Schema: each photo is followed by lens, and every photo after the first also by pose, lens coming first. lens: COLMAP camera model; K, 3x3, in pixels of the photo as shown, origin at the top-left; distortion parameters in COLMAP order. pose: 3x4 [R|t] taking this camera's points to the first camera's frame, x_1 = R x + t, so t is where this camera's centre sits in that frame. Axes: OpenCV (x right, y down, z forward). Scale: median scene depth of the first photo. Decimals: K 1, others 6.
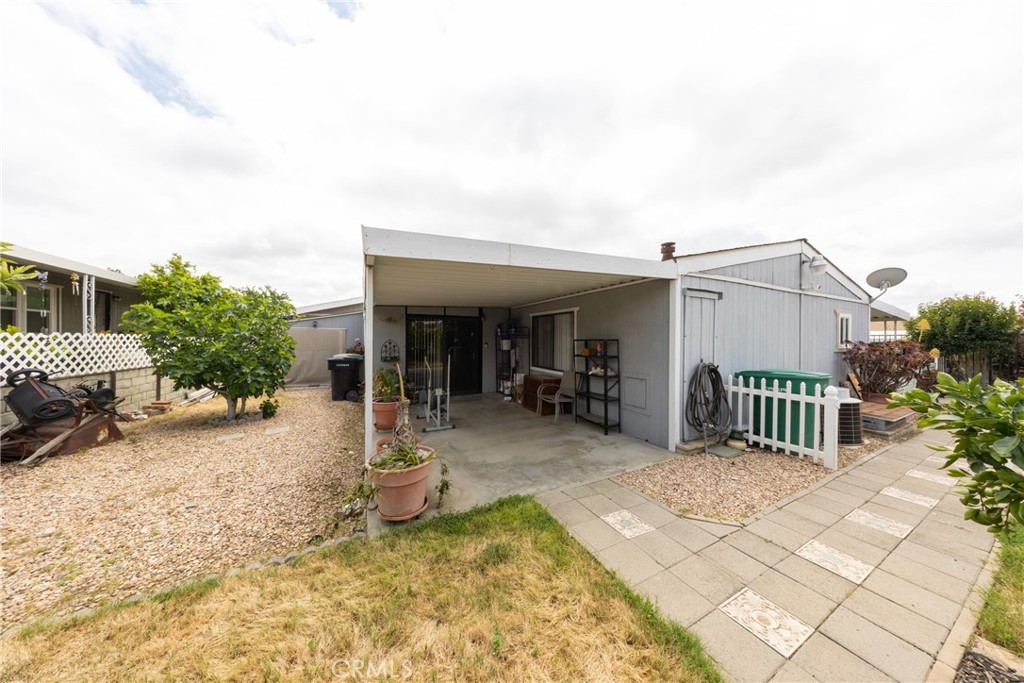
lens RADIAL K [[293.9, 0, 510.9], [0, 293.9, 339.8], [0, 0, 1]] dist [-0.000330, -0.000043]
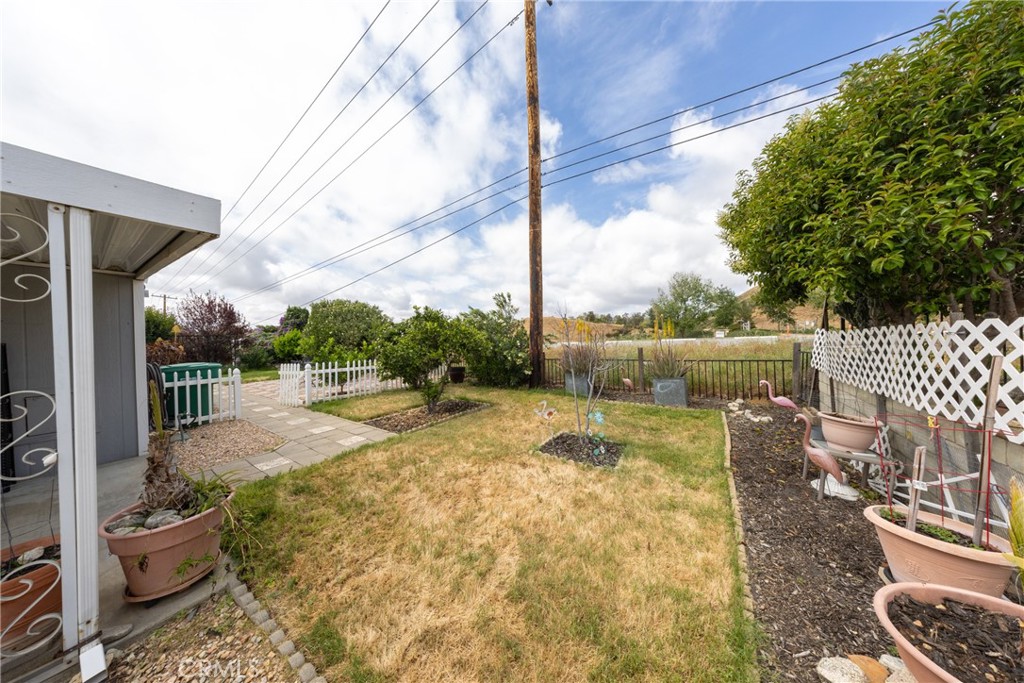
lens RADIAL K [[293.9, 0, 510.9], [0, 293.9, 339.8], [0, 0, 1]] dist [-0.000330, -0.000043]
pose [[-0.481158, -0.016137, 0.876485, -1.486888], [0.001814, 0.999810, 0.019403, -0.039146], [-0.876632, 0.010926, -0.481038, 0.645756]]
